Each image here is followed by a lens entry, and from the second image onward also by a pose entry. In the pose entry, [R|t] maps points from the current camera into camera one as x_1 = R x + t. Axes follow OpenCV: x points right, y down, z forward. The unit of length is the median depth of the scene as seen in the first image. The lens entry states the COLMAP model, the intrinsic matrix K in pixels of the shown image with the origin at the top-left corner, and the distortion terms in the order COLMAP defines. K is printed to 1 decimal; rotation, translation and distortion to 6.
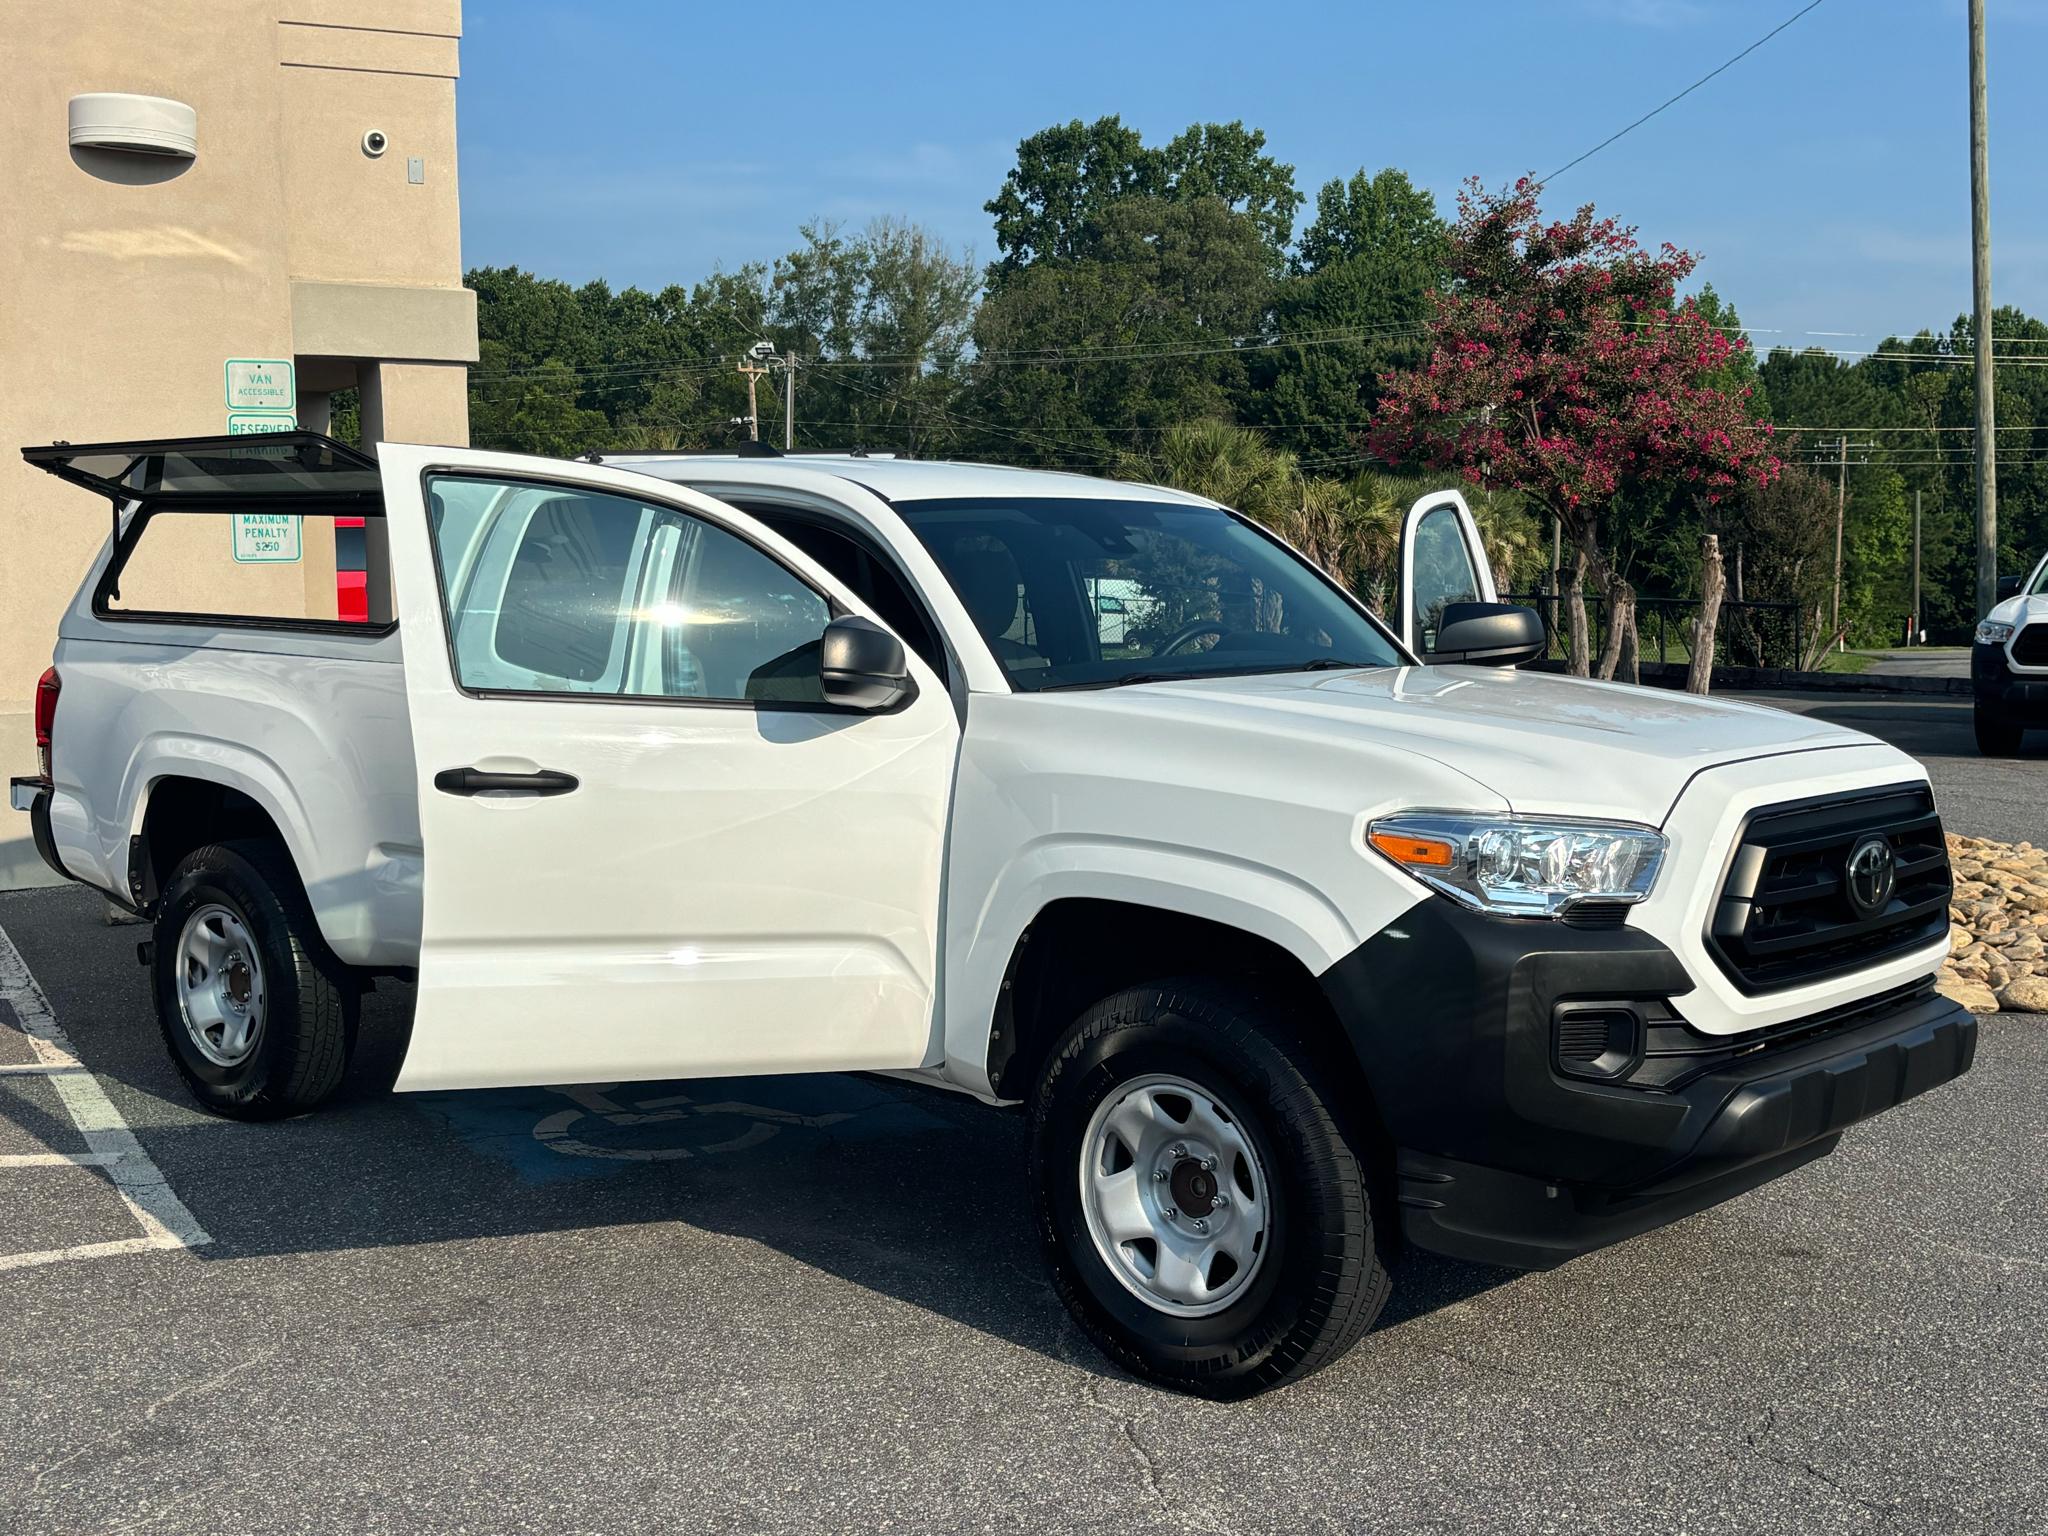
lens RADIAL K [[2394.5, 0, 1003.4], [0, 2394.5, 773.0], [0, 0, 1]] dist [0.161619, -0.590114]
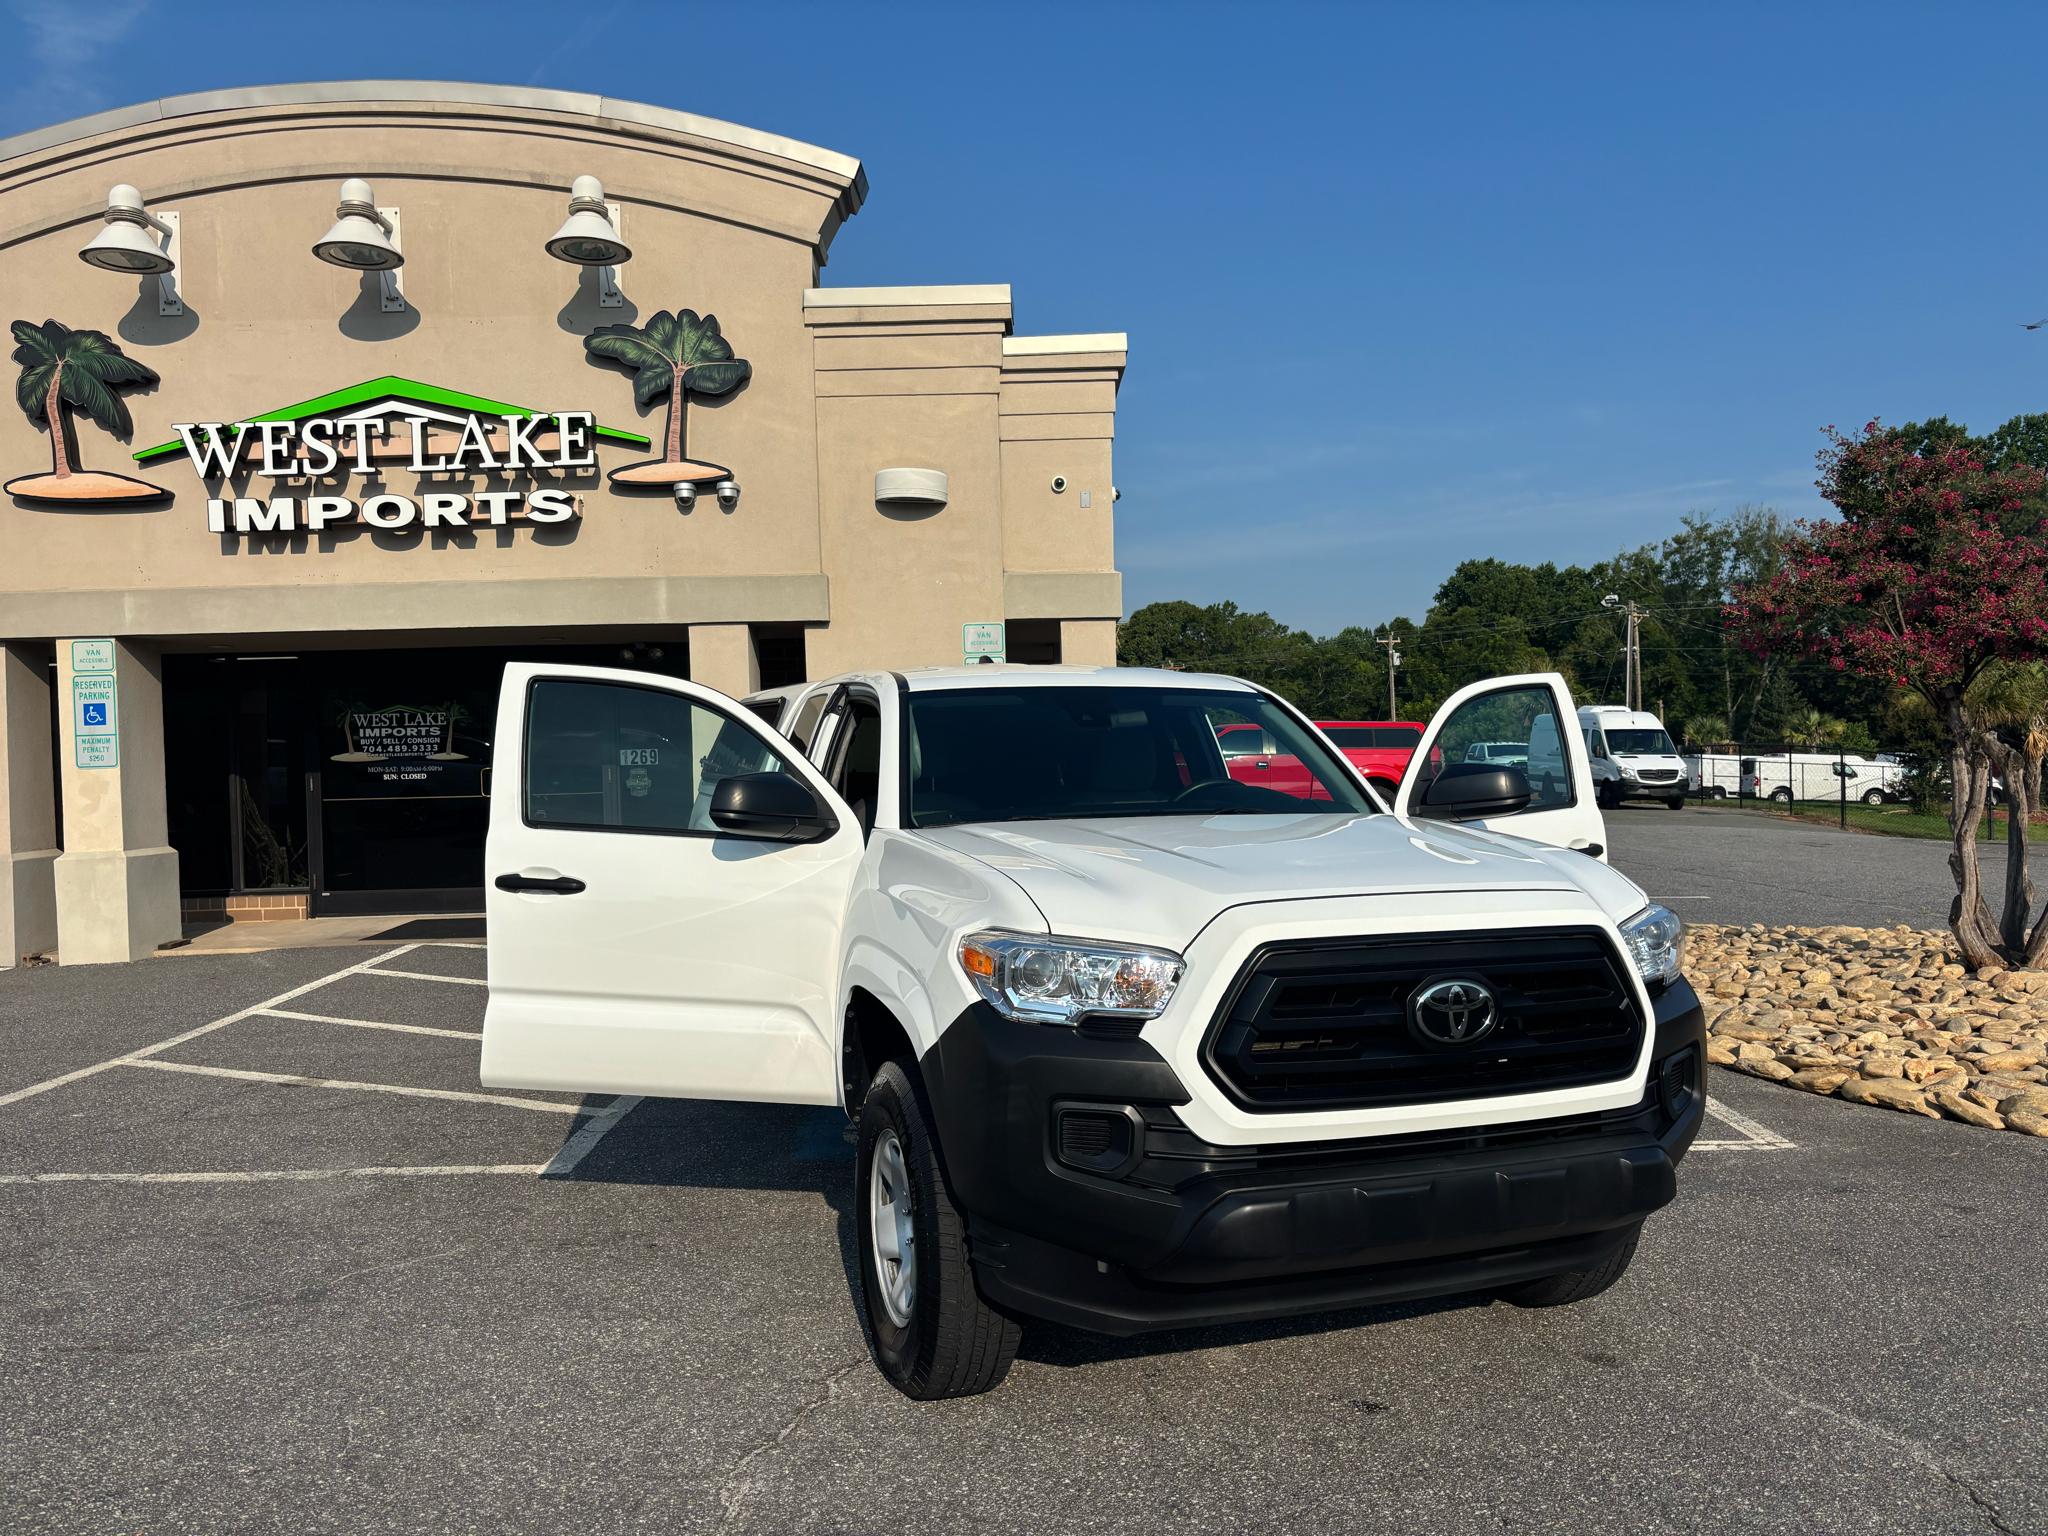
lens RADIAL K [[1536.5, 0, 1034.0], [0, 1536.5, 774.0], [0, 0, 1]] dist [0.041699, -0.045422]
pose [[0.879716, -0.002424, -0.475493, 0.343316], [-0.031481, 0.997496, -0.063329, -0.009155], [0.474456, 0.070680, 0.877437, 0.197741]]
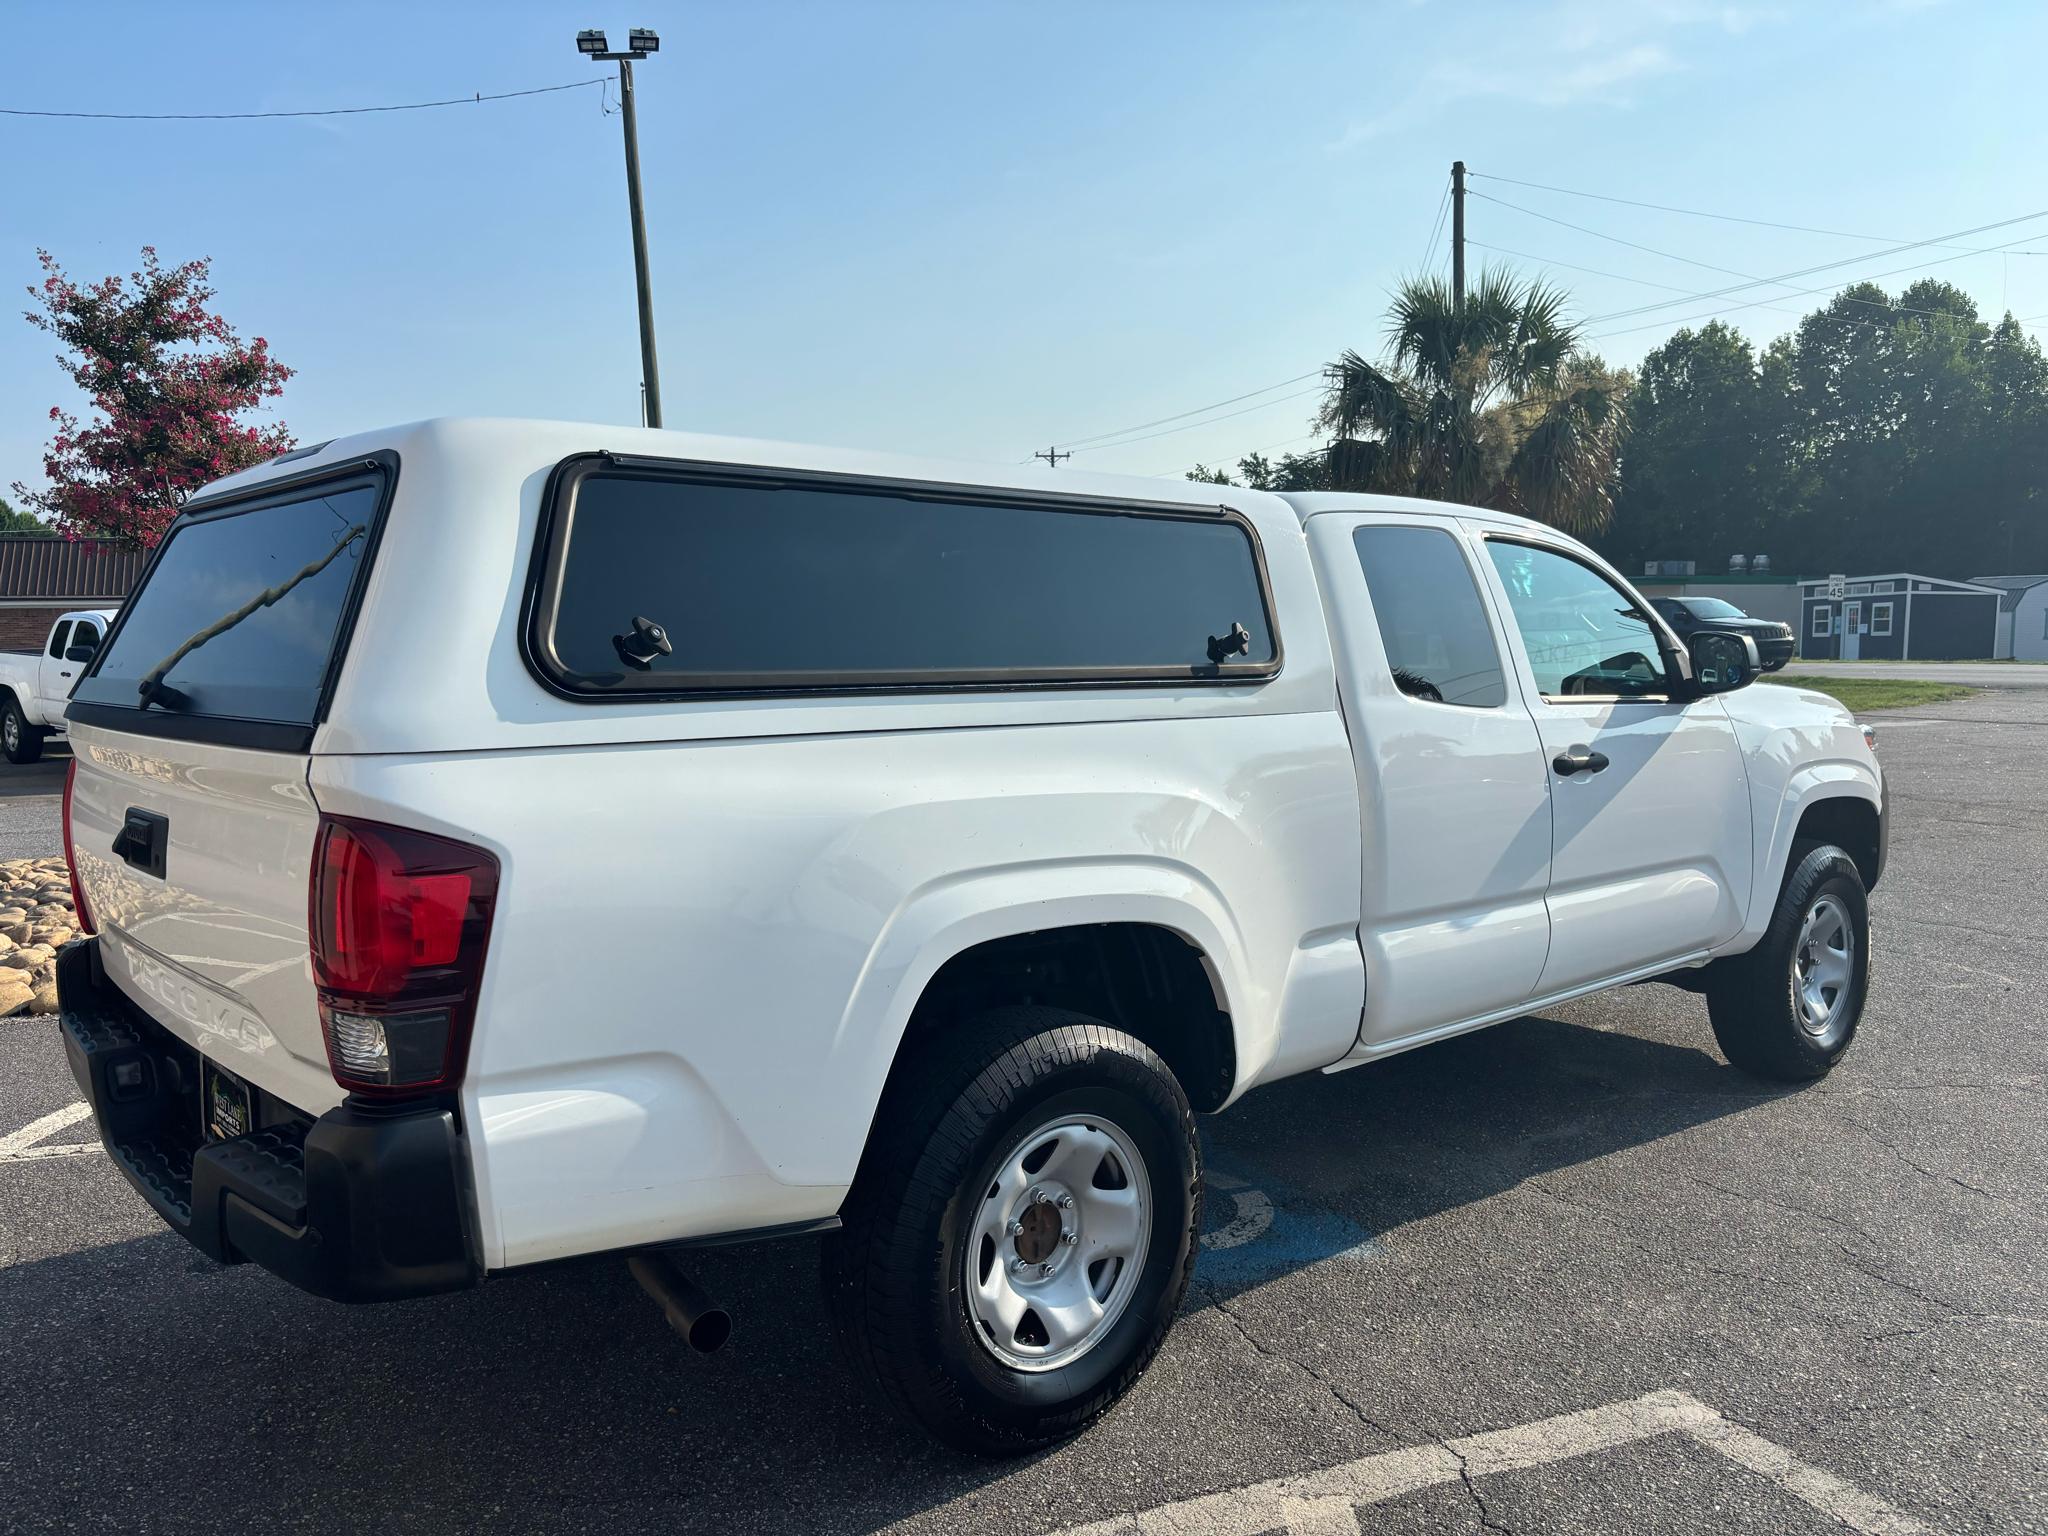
lens RADIAL K [[1552.6, 0, 1030.5], [0, 1552.6, 774.0], [0, 0, 1]] dist [0.047699, -0.061027]
pose [[0.106152, -0.089804, 0.990286, -0.711229], [0.099009, 0.991919, 0.079339, -0.068501], [-0.989408, 0.089625, 0.114186, 0.931217]]
